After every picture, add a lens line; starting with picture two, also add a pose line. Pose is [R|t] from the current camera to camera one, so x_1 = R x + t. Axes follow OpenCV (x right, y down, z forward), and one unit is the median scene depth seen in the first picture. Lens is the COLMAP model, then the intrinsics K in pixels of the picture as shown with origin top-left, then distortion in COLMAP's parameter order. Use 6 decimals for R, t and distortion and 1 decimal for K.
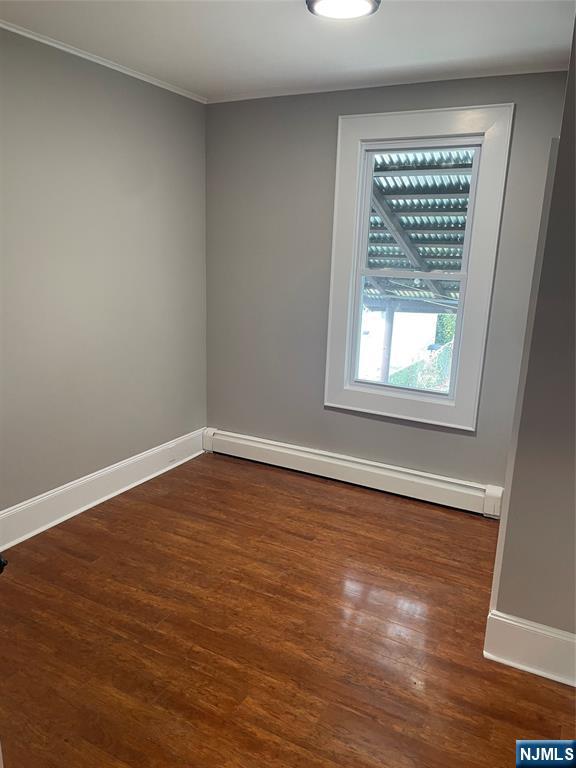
lens RADIAL K [[574.9, 0, 284.6], [0, 574.9, 381.9], [0, 0, 1]] dist [0.091703, -0.122585]
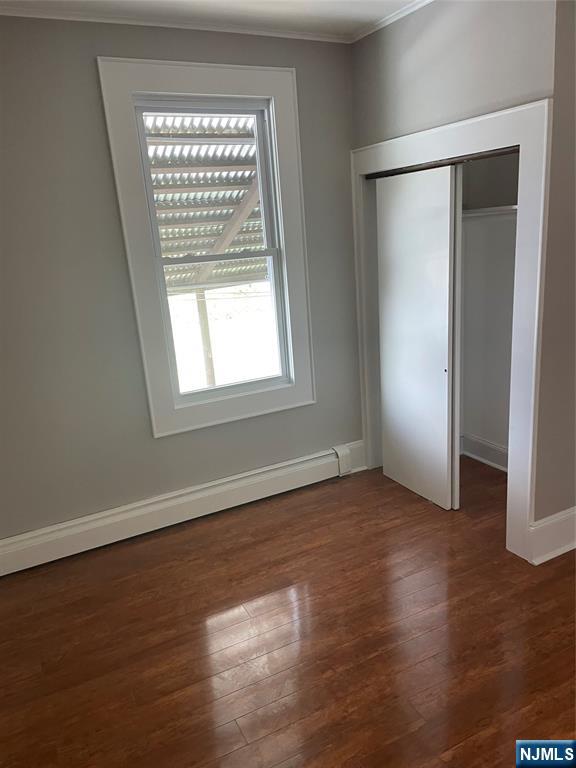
lens RADIAL K [[580.6, 0, 283.4], [0, 580.6, 382.0], [0, 0, 1]] dist [0.090056, -0.114407]
pose [[0.564964, -0.280713, 0.775897, -0.515885], [0.276309, 0.950421, 0.142663, -0.117040], [-0.777476, 0.133787, 0.614517, 0.455225]]
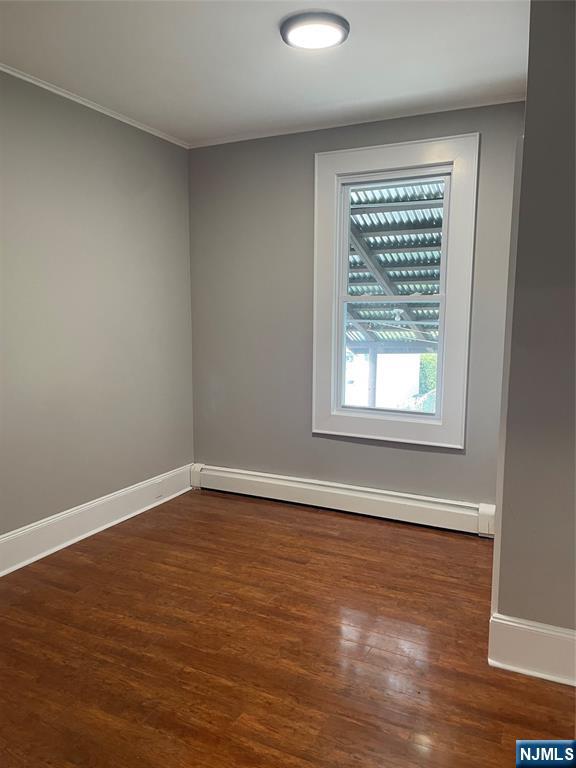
lens RADIAL K [[574.9, 0, 284.6], [0, 574.9, 381.9], [0, 0, 1]] dist [0.091703, -0.122585]
pose [[0.999147, -0.032067, 0.026024, -0.002537], [0.034726, 0.993419, -0.109142, 0.073931], [-0.022353, 0.109953, 0.993685, 0.002871]]
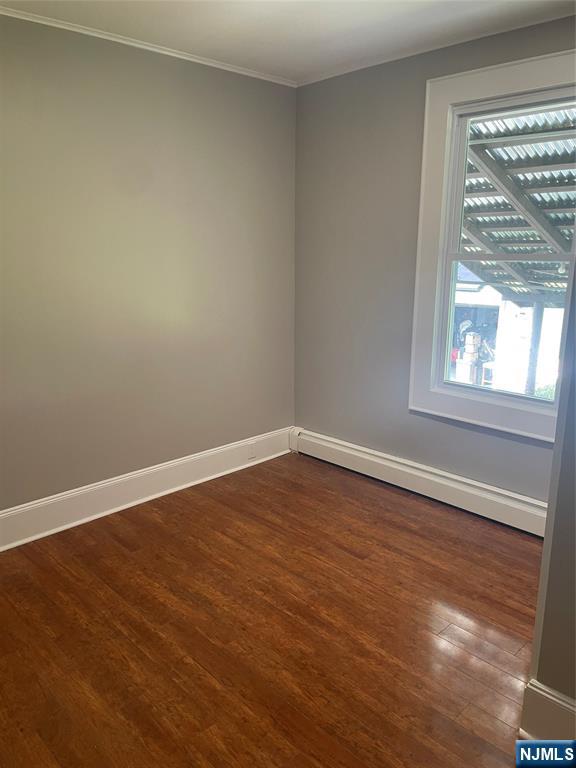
lens RADIAL K [[574.9, 0, 284.6], [0, 574.9, 381.9], [0, 0, 1]] dist [0.091703, -0.122585]
pose [[0.952062, 0.036752, -0.303690, 0.189627], [-0.037788, 0.999283, 0.002466, 0.004510], [0.303562, 0.009128, 0.952768, 0.112077]]
